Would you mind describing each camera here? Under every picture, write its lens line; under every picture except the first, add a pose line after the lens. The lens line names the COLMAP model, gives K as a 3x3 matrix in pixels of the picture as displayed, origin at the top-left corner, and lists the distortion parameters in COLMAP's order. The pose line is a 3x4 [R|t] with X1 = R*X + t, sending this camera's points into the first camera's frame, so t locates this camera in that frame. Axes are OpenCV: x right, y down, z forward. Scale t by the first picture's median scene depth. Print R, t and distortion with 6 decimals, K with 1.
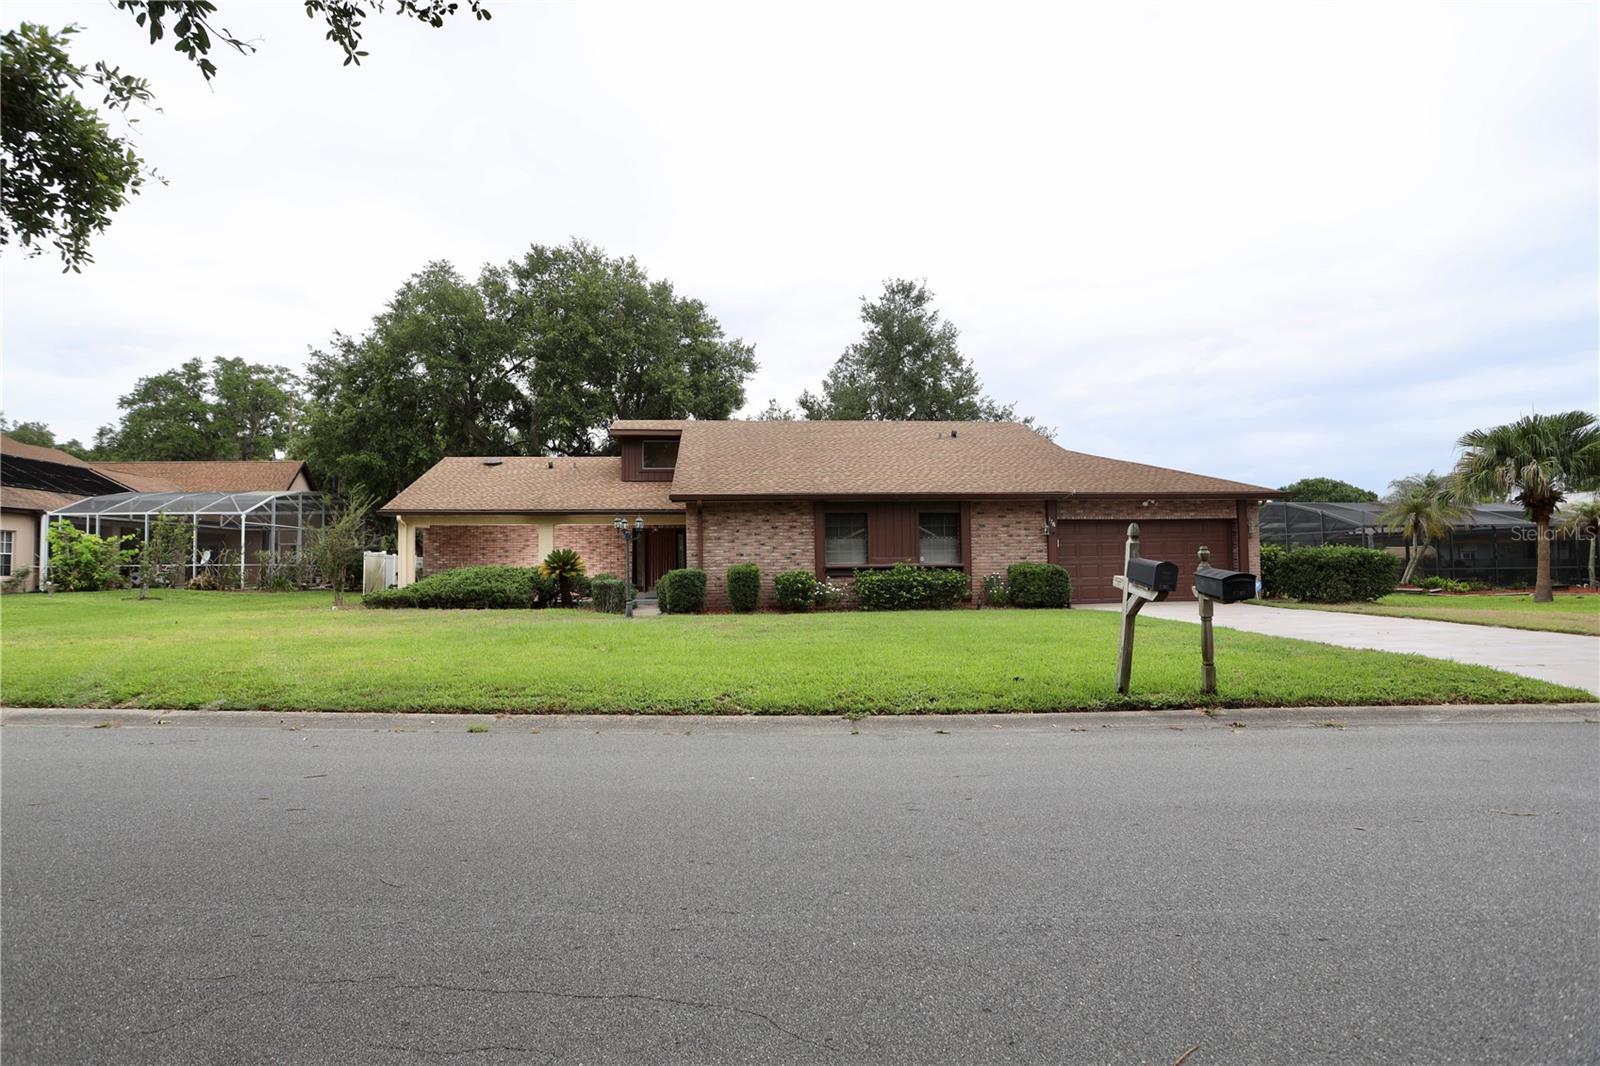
lens RADIAL K [[776.4, 0, 782.1], [0, 776.4, 531.7], [0, 0, 1]] dist [-0.075293, 0.032380]
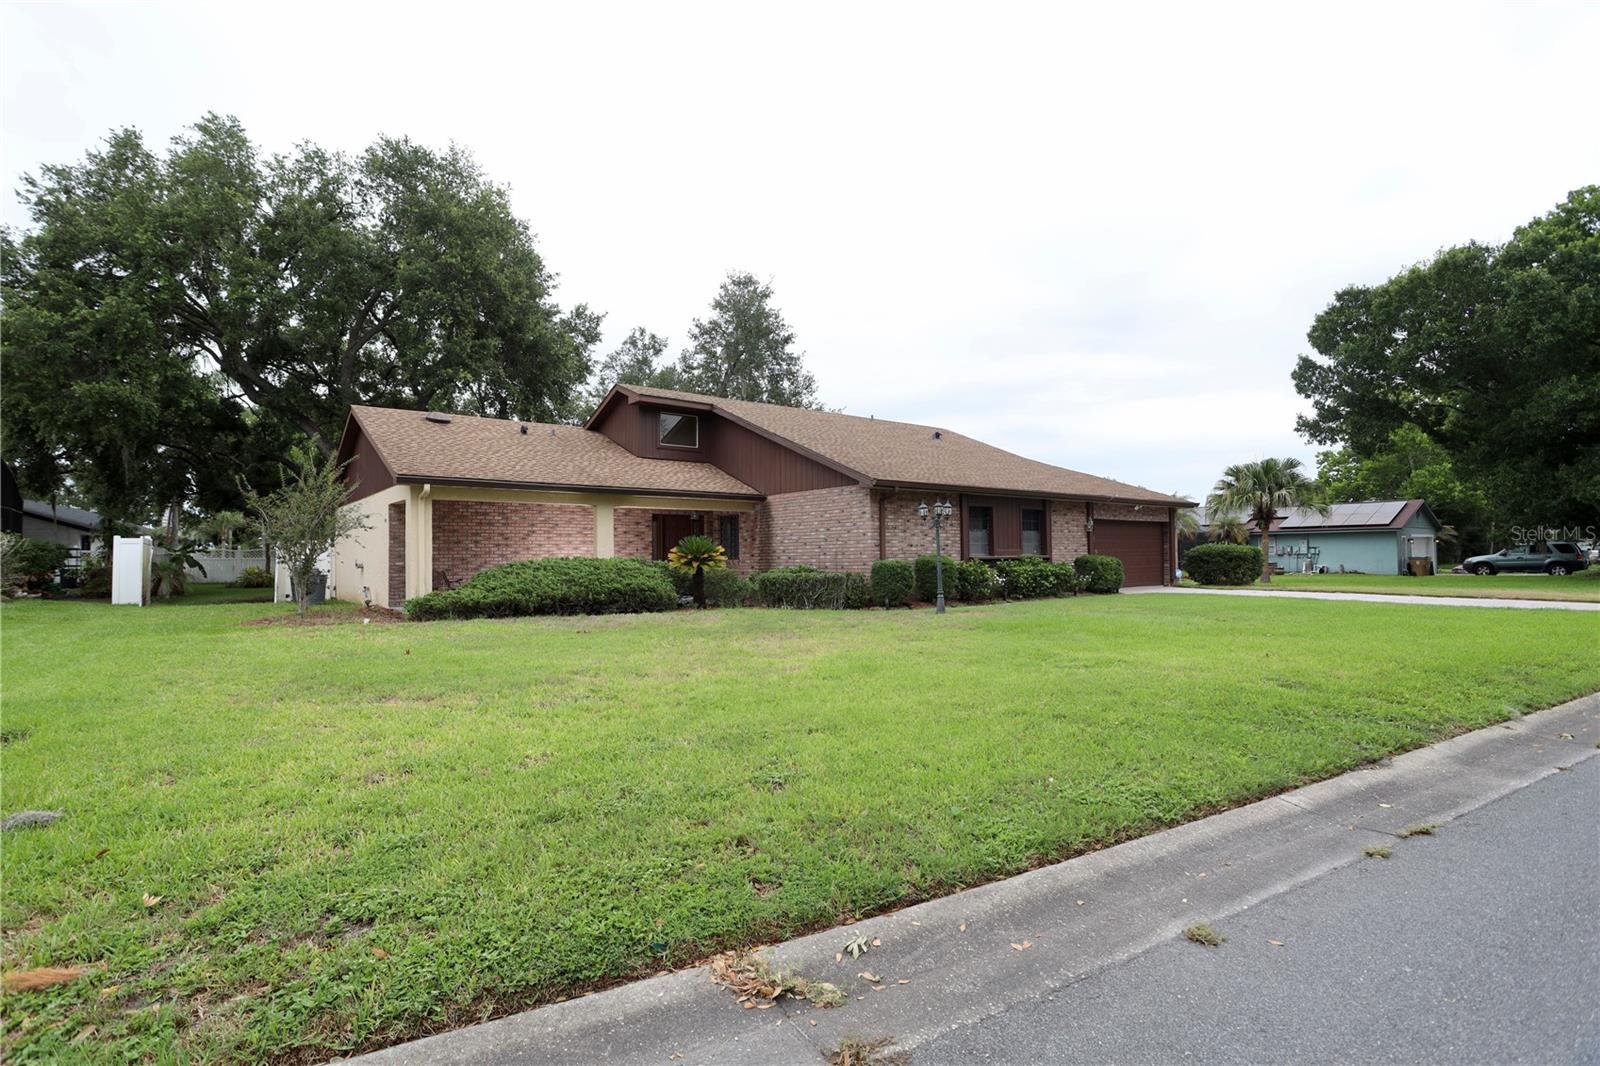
lens RADIAL K [[790.8, 0, 776.4], [0, 790.8, 535.7], [0, 0, 1]] dist [-0.081072, 0.037740]
pose [[0.838610, 0.017604, 0.544448, -0.723912], [-0.022754, 0.999737, 0.002723, 0.018779], [-0.544257, -0.014672, 0.838790, 0.265377]]
